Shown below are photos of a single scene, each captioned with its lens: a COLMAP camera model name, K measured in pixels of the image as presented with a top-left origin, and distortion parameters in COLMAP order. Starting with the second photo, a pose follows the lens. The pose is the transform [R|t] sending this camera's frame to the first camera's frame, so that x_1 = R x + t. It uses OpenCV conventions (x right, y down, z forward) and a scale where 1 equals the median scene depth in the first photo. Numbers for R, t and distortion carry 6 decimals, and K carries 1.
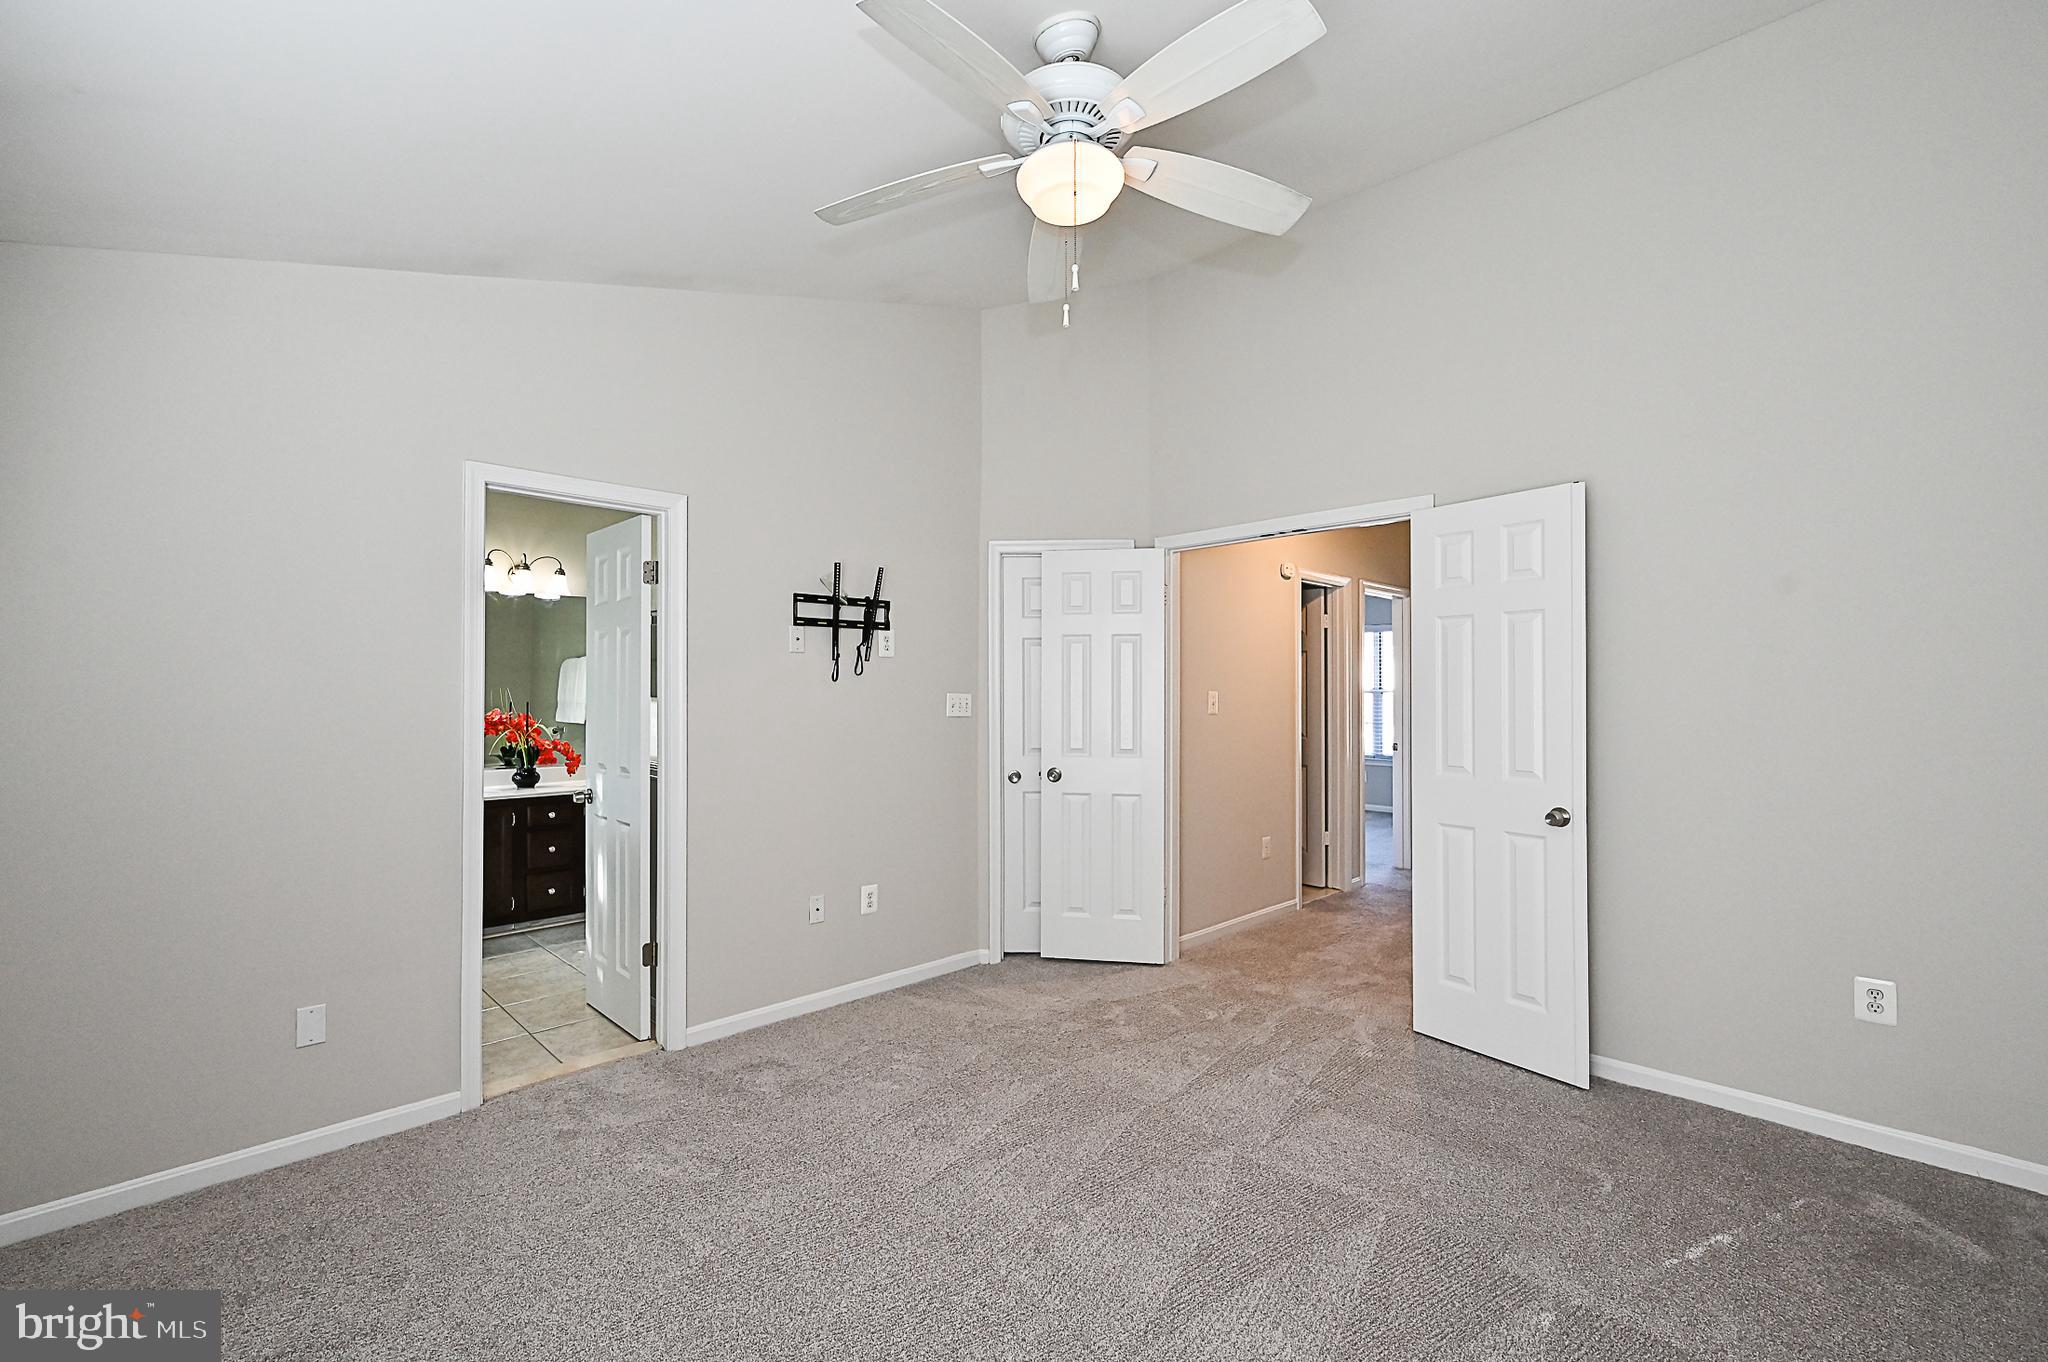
lens RADIAL K [[876.8, 0, 1024.0], [0, 876.8, 681.0], [0, 0, 1]] dist [0.000483, 0.000147]
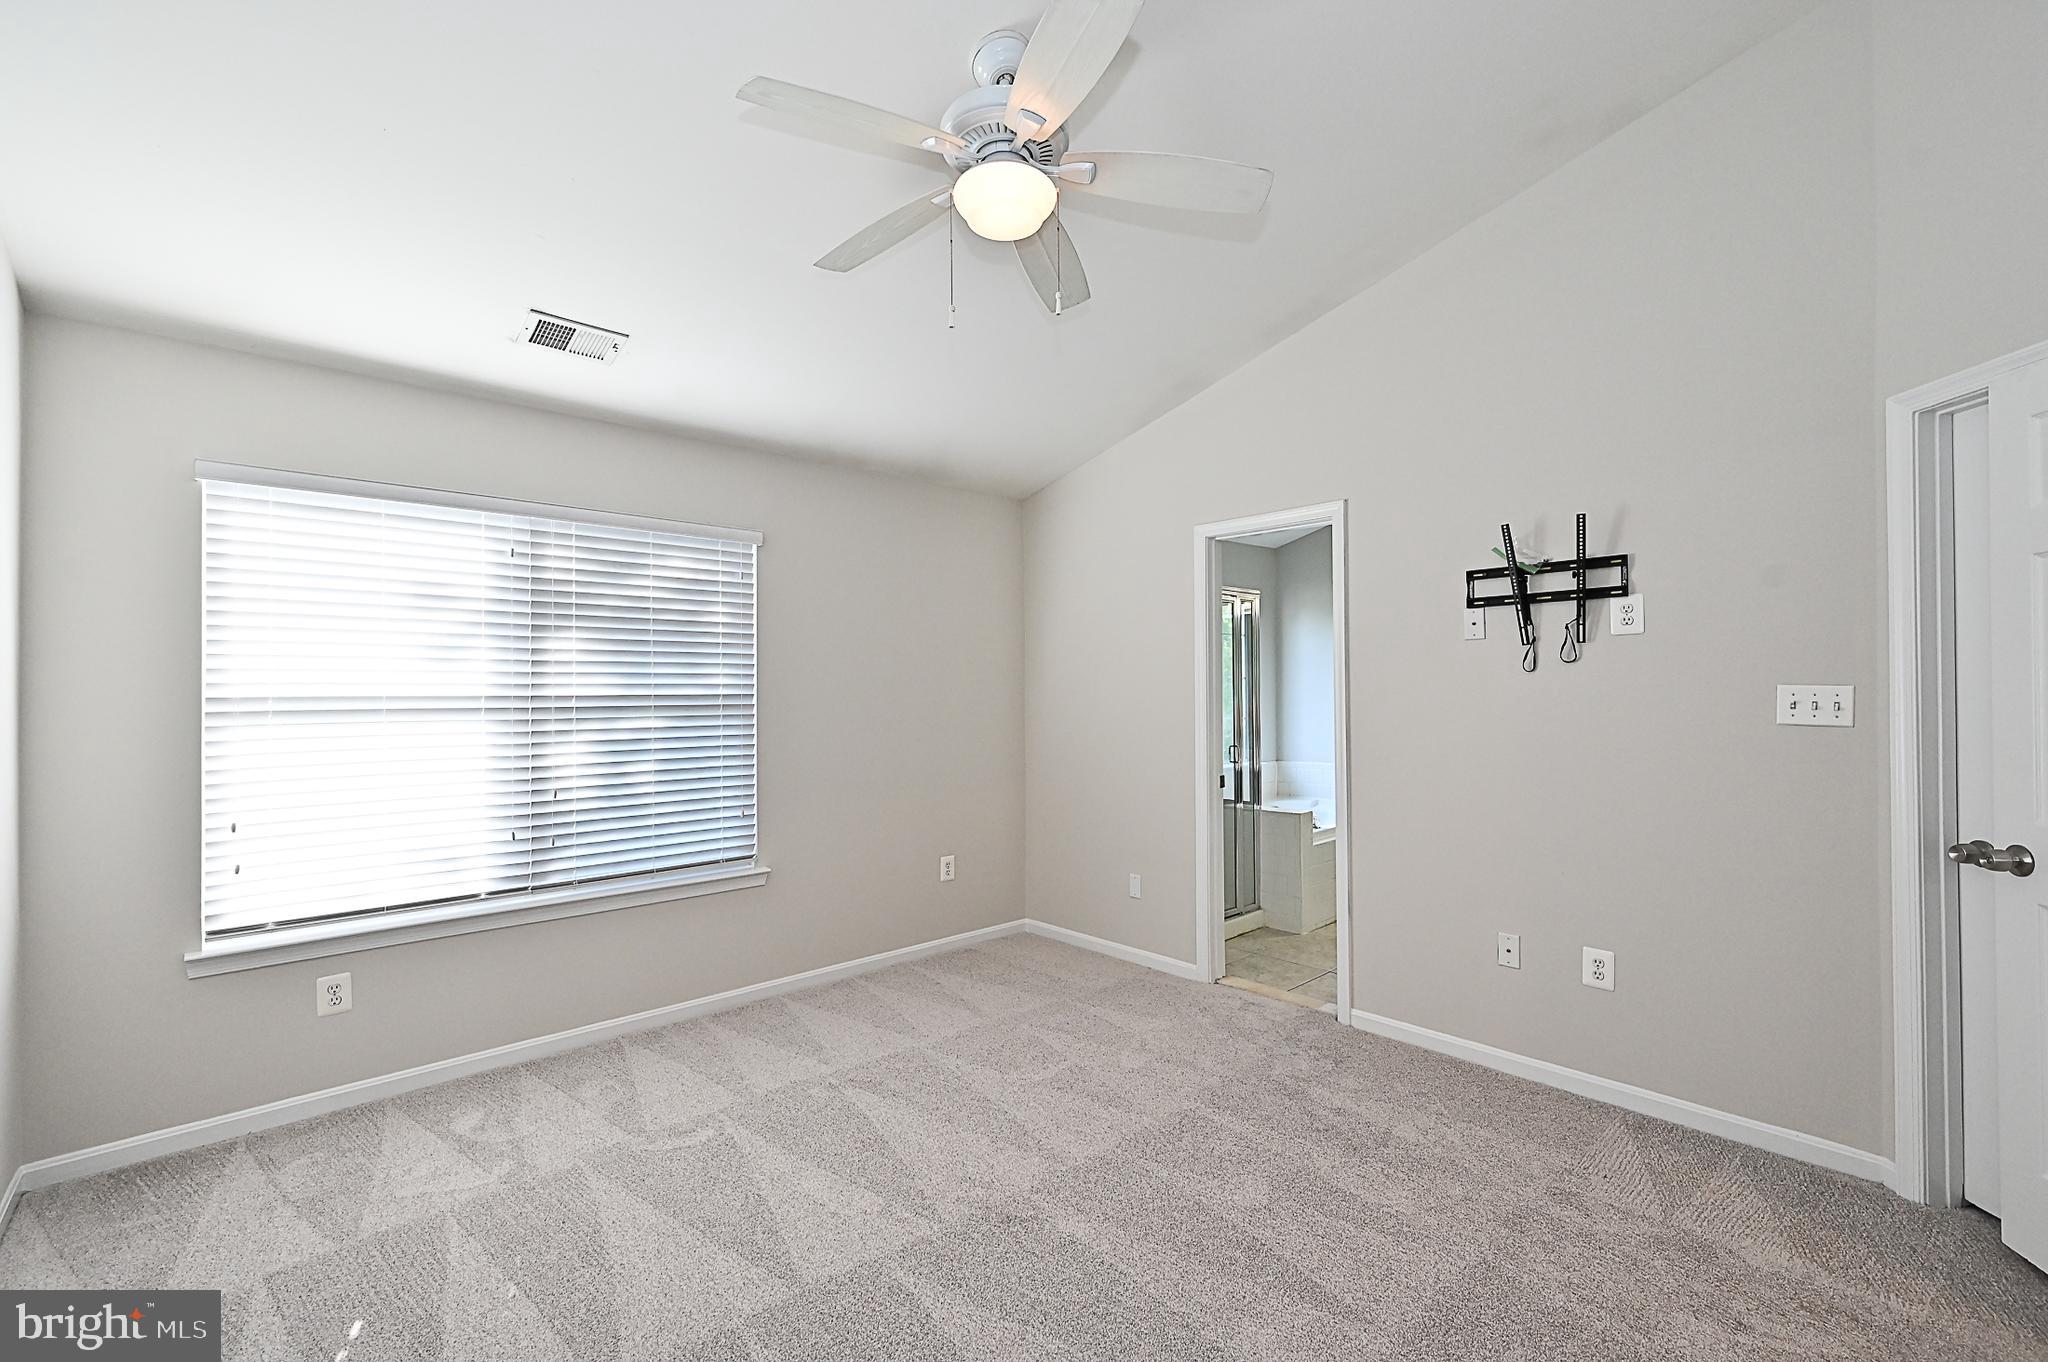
lens RADIAL K [[876.8, 0, 1024.0], [0, 876.8, 681.0], [0, 0, 1]] dist [0.000483, 0.000147]
pose [[-0.034335, -0.012046, -0.999338, 0.581680], [0.016889, 0.999778, -0.012632, 0.011038], [0.999268, -0.017312, -0.034124, 0.560448]]
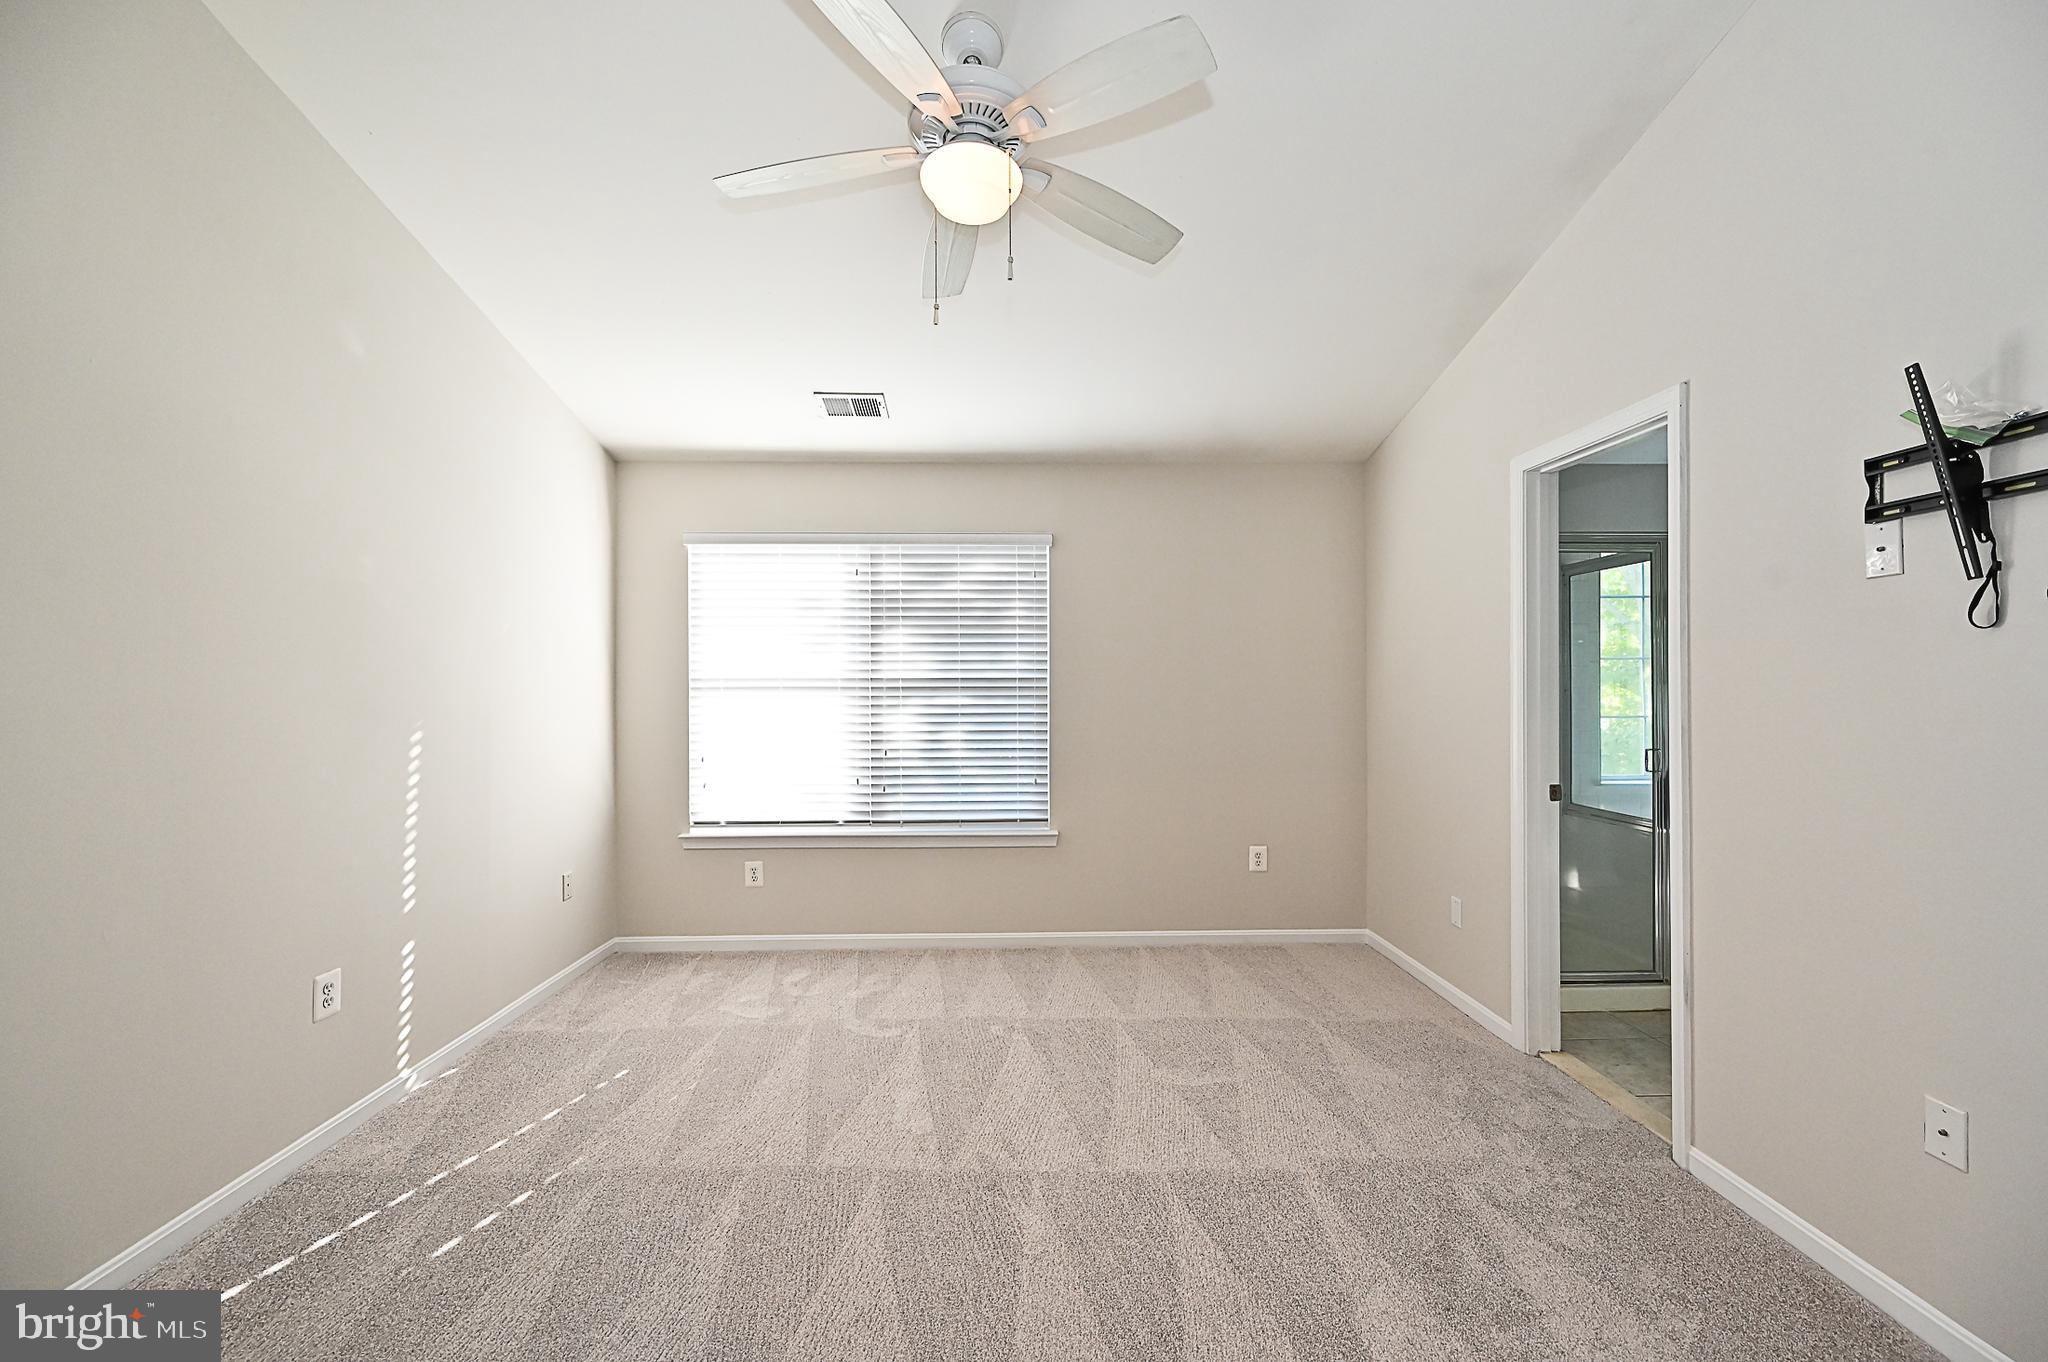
lens RADIAL K [[813.1, 0, 1024.0], [0, 813.1, 681.0], [0, 0, 1]] dist [-0.001640, 0.000096]
pose [[-0.683855, -0.002898, -0.729612, 0.386129], [0.010468, 0.999850, -0.013782, 0.026631], [0.729543, -0.017063, -0.683723, 0.911845]]
